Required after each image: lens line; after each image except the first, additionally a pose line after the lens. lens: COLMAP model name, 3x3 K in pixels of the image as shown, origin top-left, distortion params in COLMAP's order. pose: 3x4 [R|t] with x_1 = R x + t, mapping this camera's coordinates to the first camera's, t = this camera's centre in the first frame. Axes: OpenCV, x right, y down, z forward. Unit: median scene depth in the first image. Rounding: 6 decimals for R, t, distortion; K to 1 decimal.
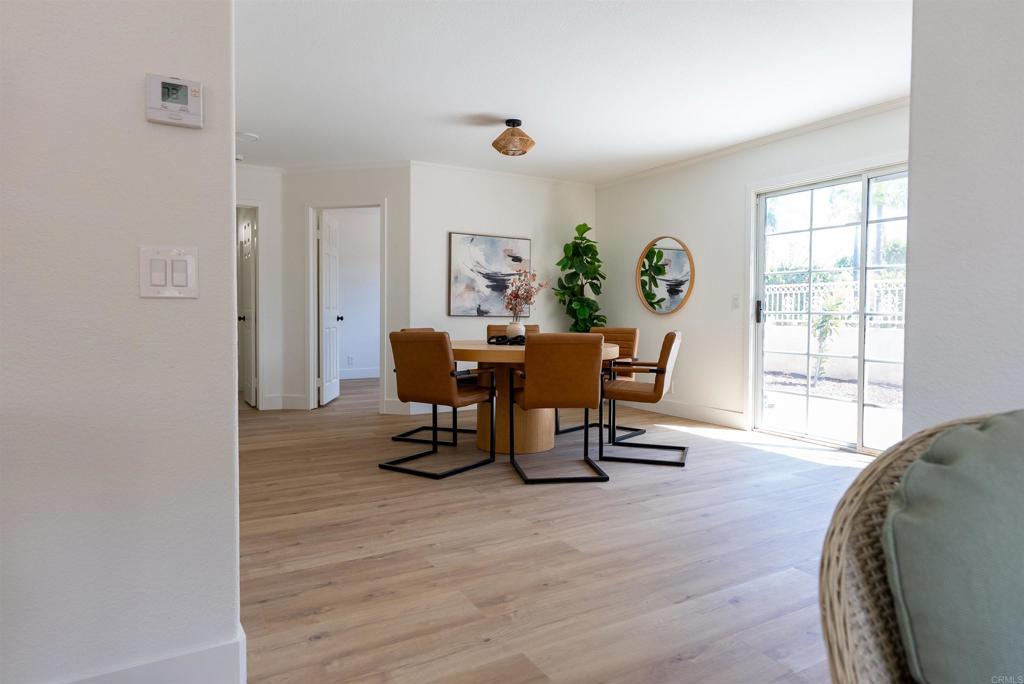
lens RADIAL K [[620.3, 0, 510.2], [0, 620.3, 337.1], [0, 0, 1]] dist [0.004134, 0.000014]
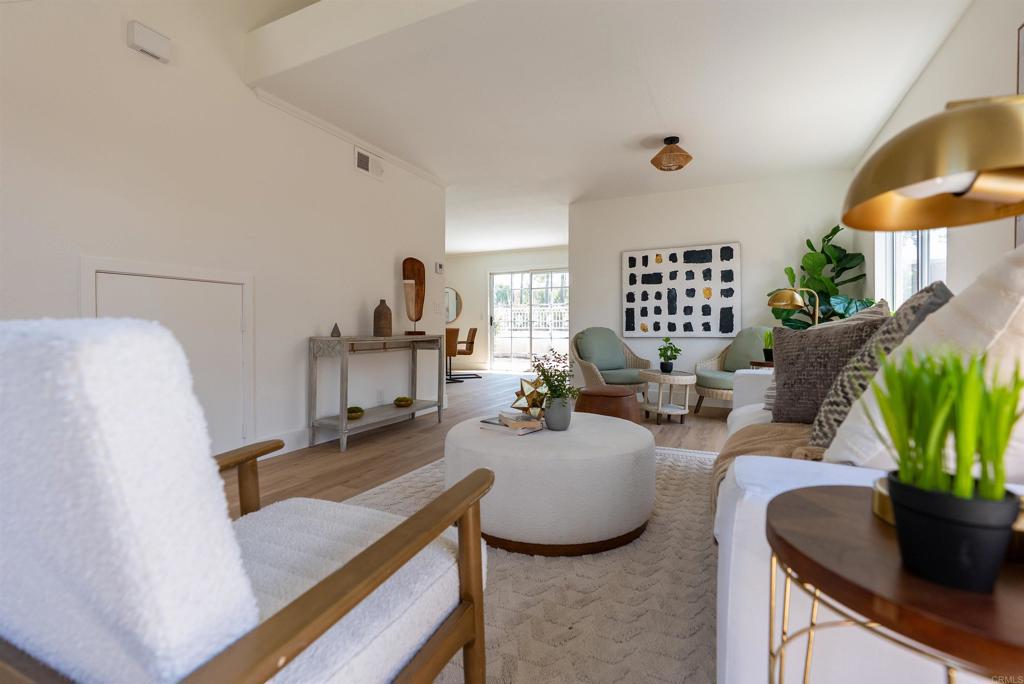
lens RADIAL K [[467.1, 0, 511.9], [0, 467.1, 336.2], [0, 0, 1]] dist [-0.003987, 0.000212]
pose [[0.831118, -0.016584, 0.555849, -0.573000], [0.028438, 0.999515, -0.012700, 0.045647], [-0.555369, 0.026362, 0.831186, -0.588050]]
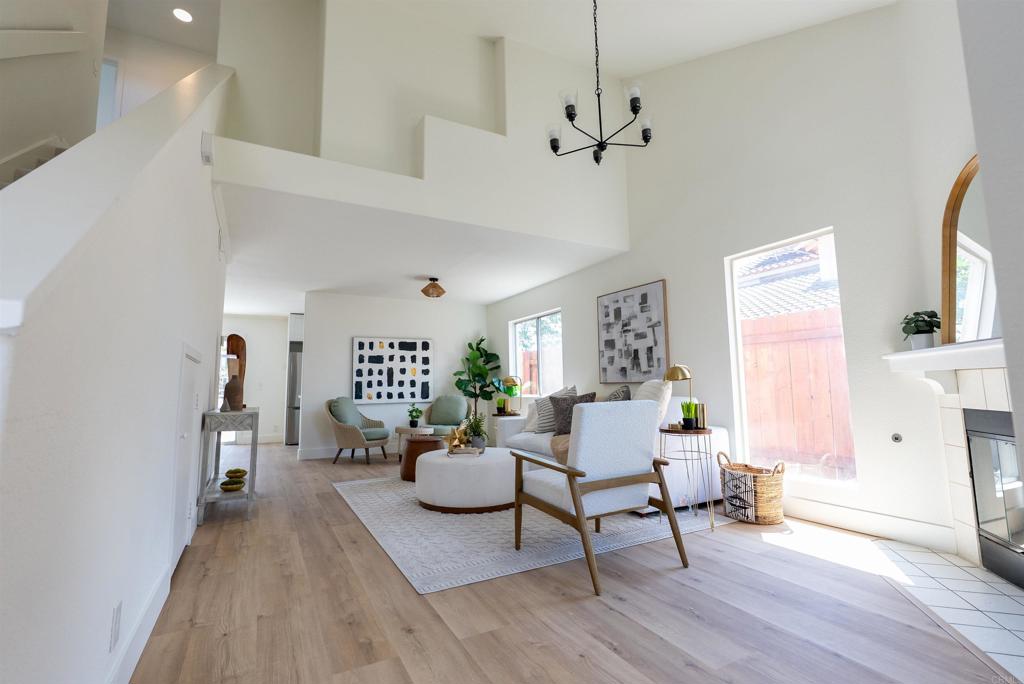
lens RADIAL K [[467.1, 0, 510.8], [0, 467.1, 337.9], [0, 0, 1]] dist [-0.003987, 0.000212]
pose [[0.029780, 0.103801, 0.994152, -1.112610], [0.054034, 0.992972, -0.105297, 0.017551], [-0.998095, 0.056854, 0.023962, -0.337206]]
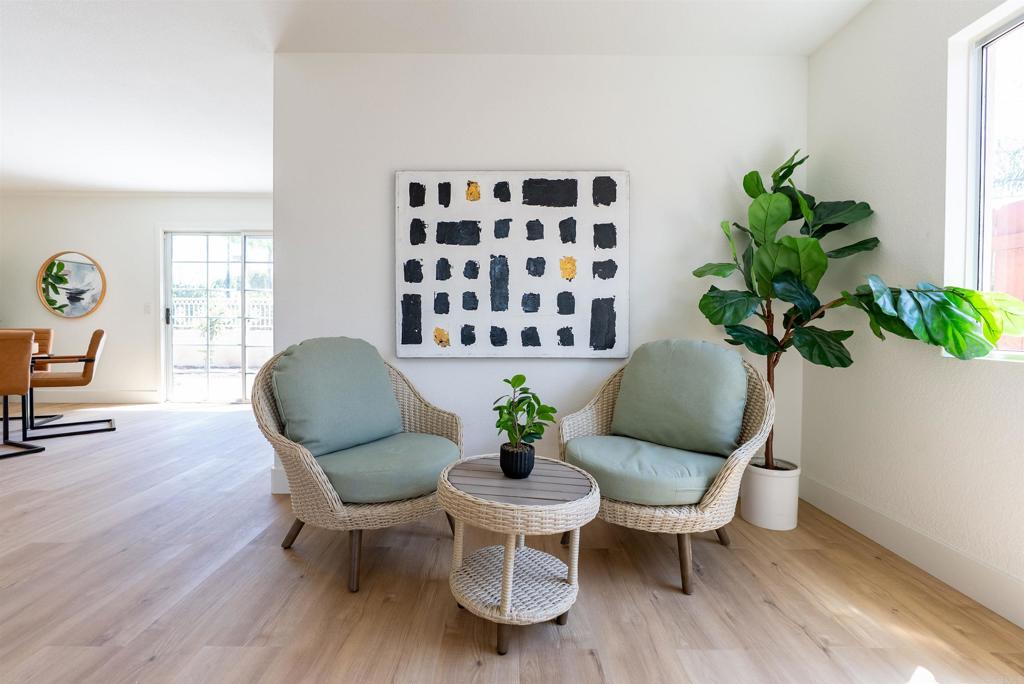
lens RADIAL K [[467.1, 0, 511.4], [0, 467.1, 329.5], [0, 0, 1]] dist [-0.003987, 0.000212]
pose [[0.494387, -0.009270, 0.869192, -0.128535], [0.029606, 0.999543, -0.006179, 0.018189], [-0.868737, 0.028788, 0.494436, -0.184449]]
